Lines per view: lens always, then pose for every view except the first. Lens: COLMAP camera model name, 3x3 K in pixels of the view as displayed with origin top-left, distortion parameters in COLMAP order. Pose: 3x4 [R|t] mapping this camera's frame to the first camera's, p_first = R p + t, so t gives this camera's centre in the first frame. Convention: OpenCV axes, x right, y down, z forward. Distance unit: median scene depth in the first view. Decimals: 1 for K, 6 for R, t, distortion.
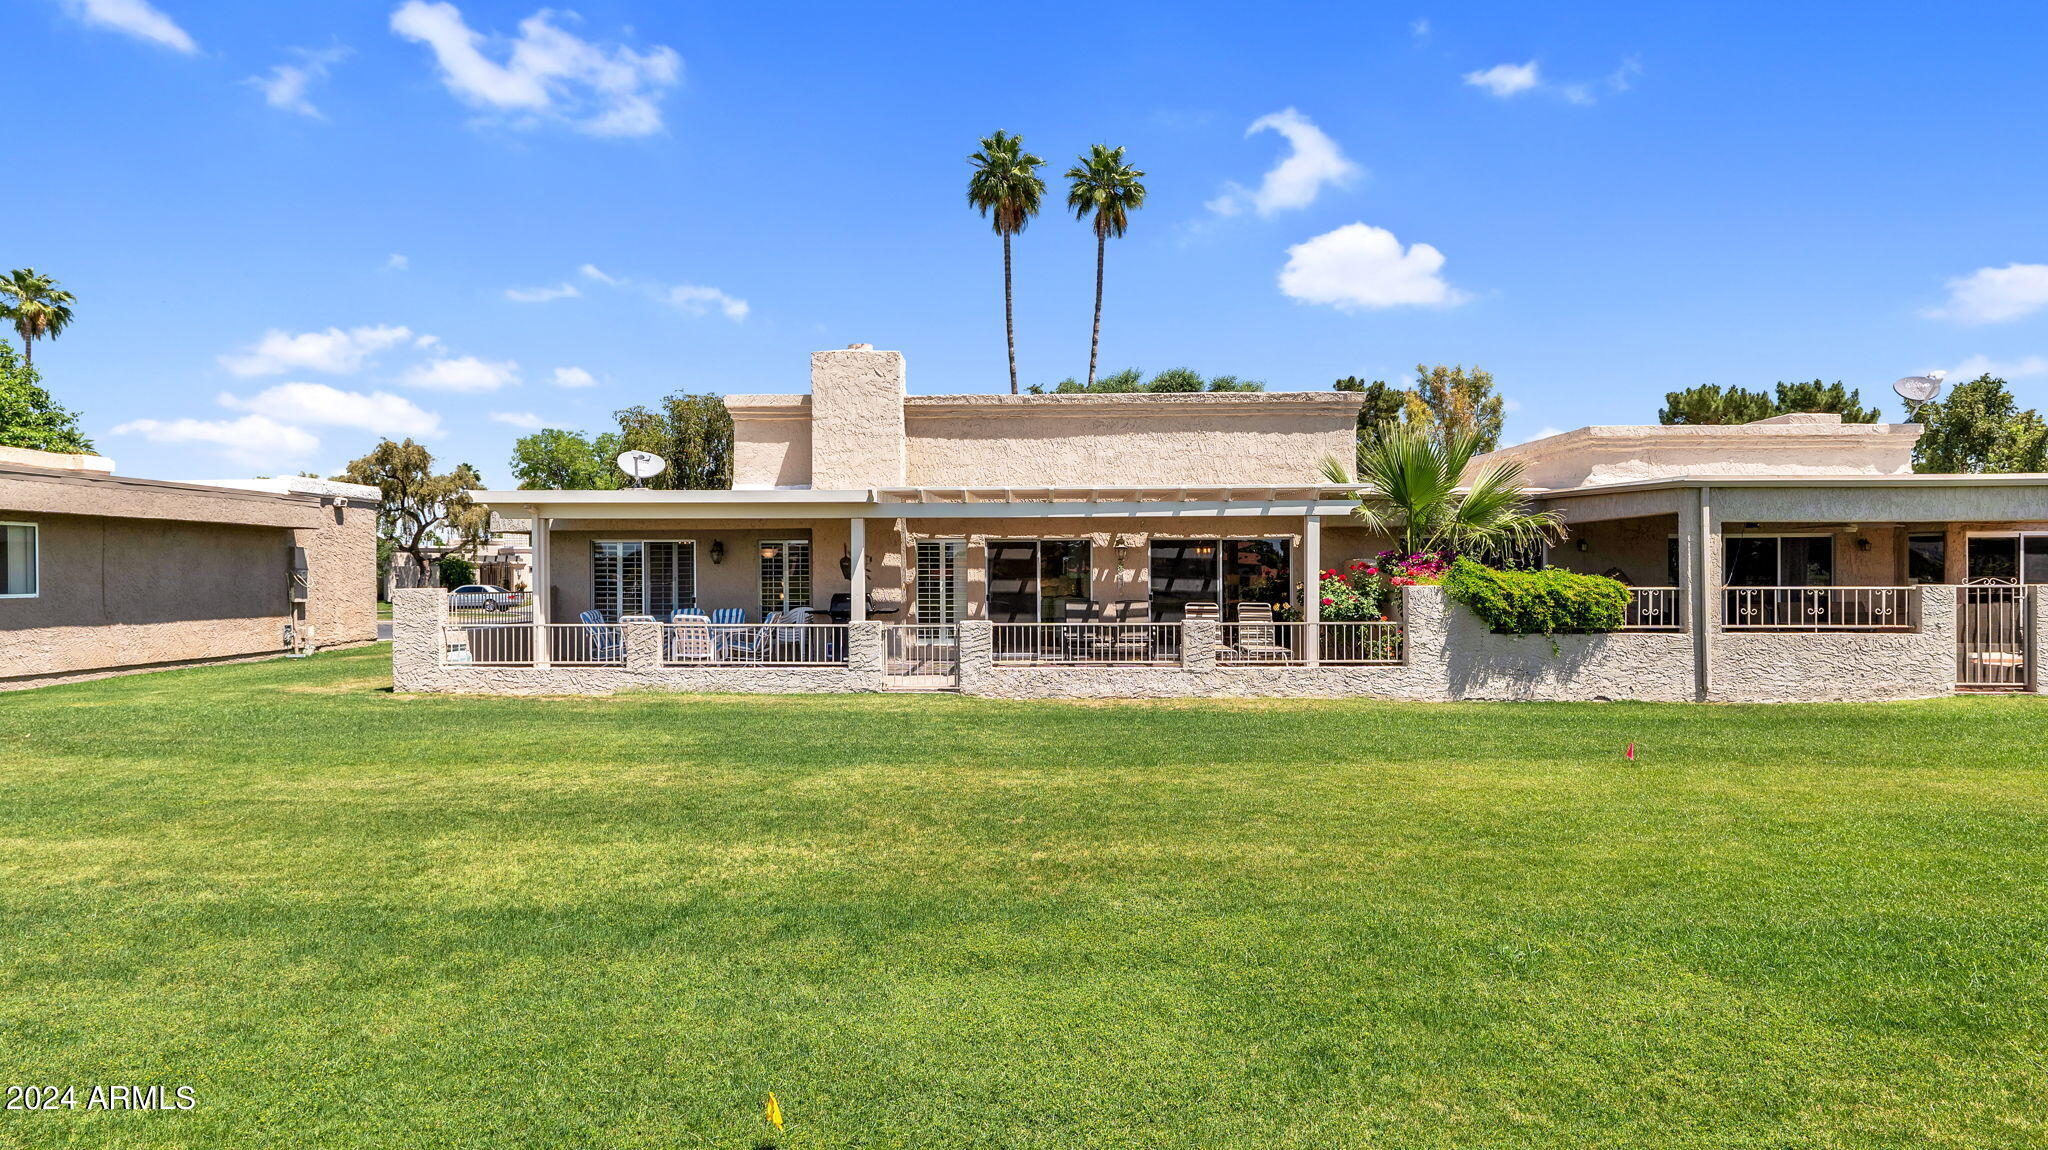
lens RADIAL K [[1045.1, 0, 1022.0], [0, 1045.1, 574.1], [0, 0, 1]] dist [0.001650, -0.000852]
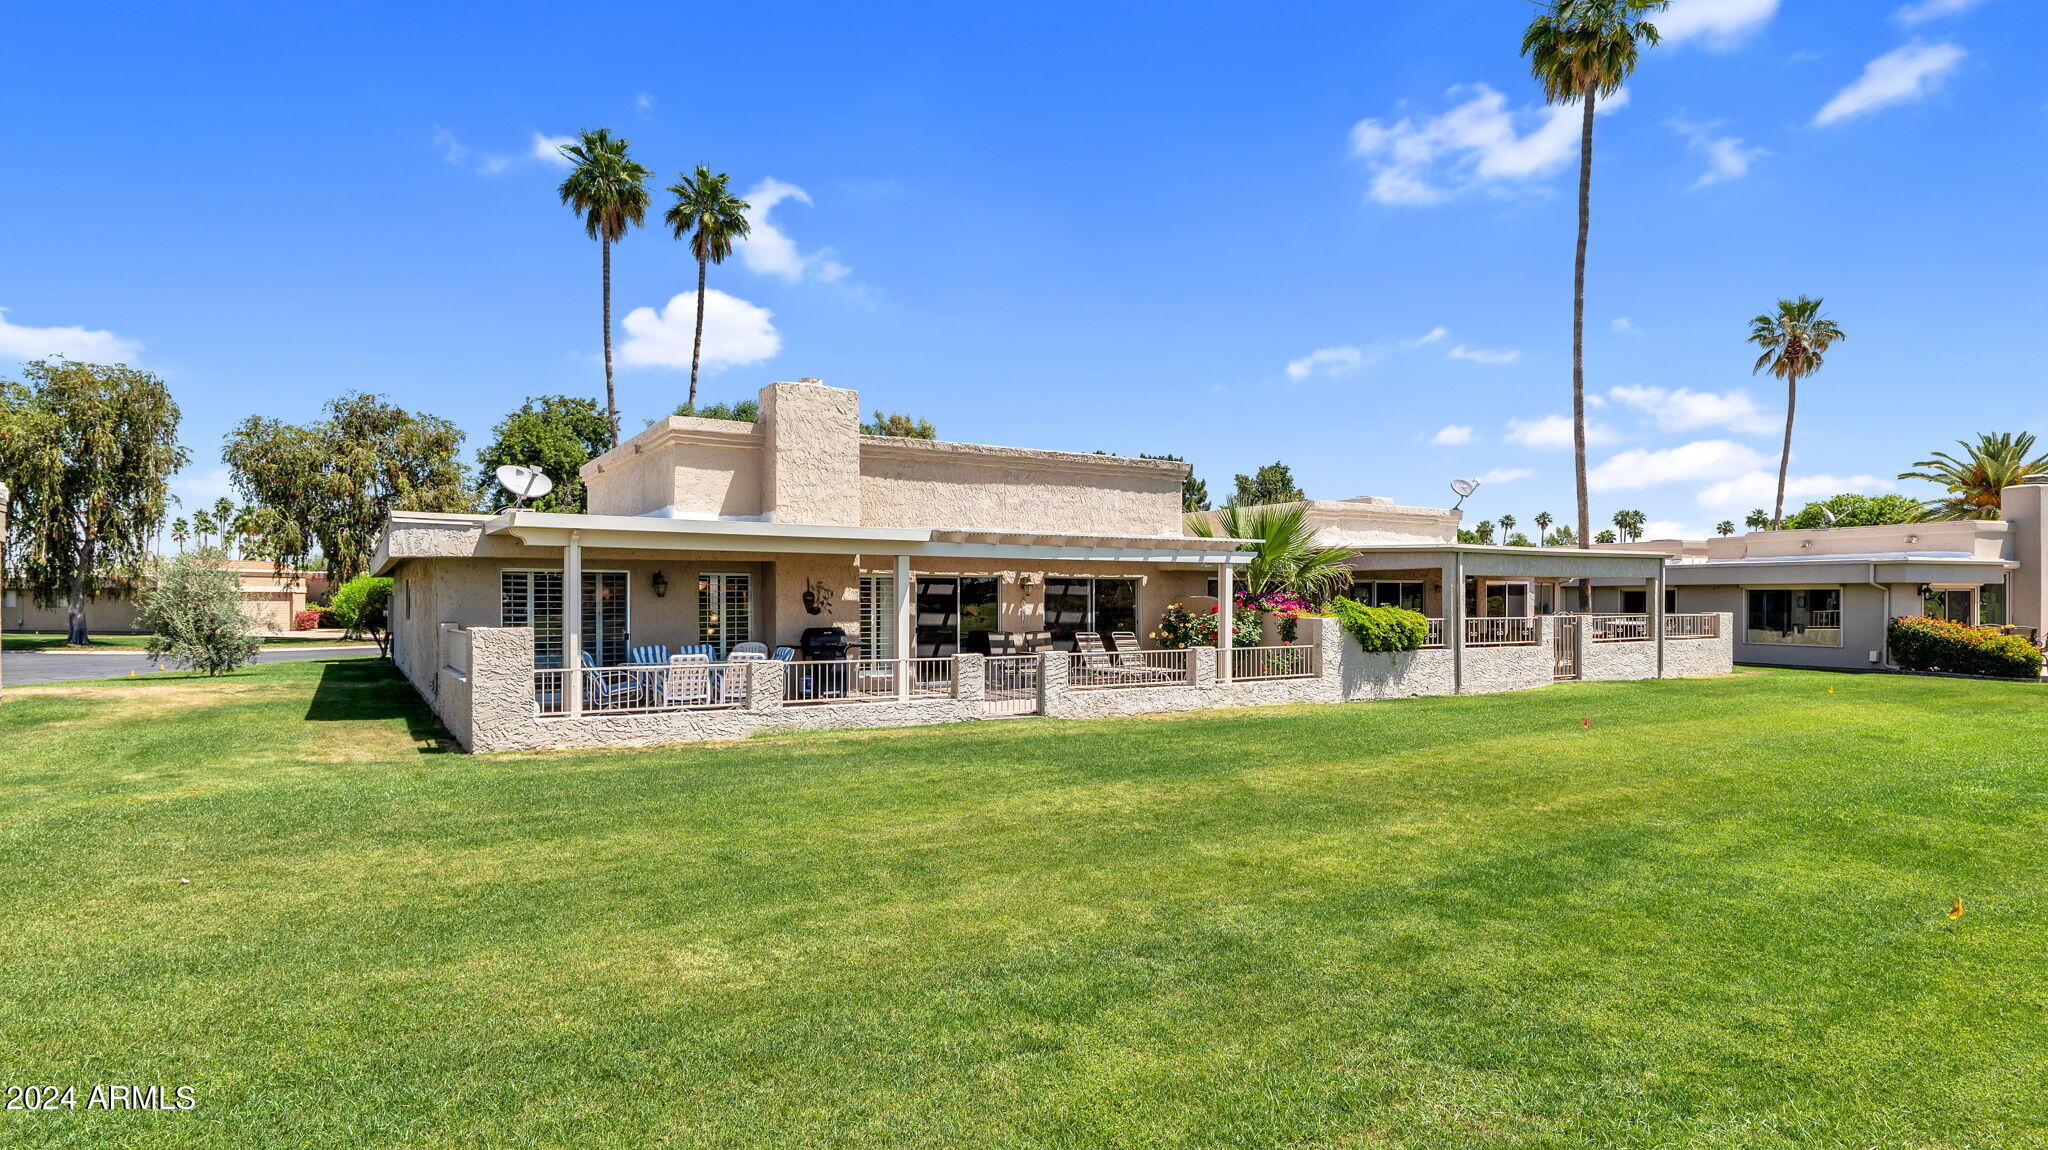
lens RADIAL K [[1030.3, 0, 1021.2], [0, 1030.3, 588.5], [0, 0, 1]] dist [0.014112, 0.000009]
pose [[0.845896, 0.009875, 0.533257, -0.498867], [-0.003510, 0.999910, -0.012948, -0.006394], [-0.533337, 0.009081, 0.845854, 0.057294]]
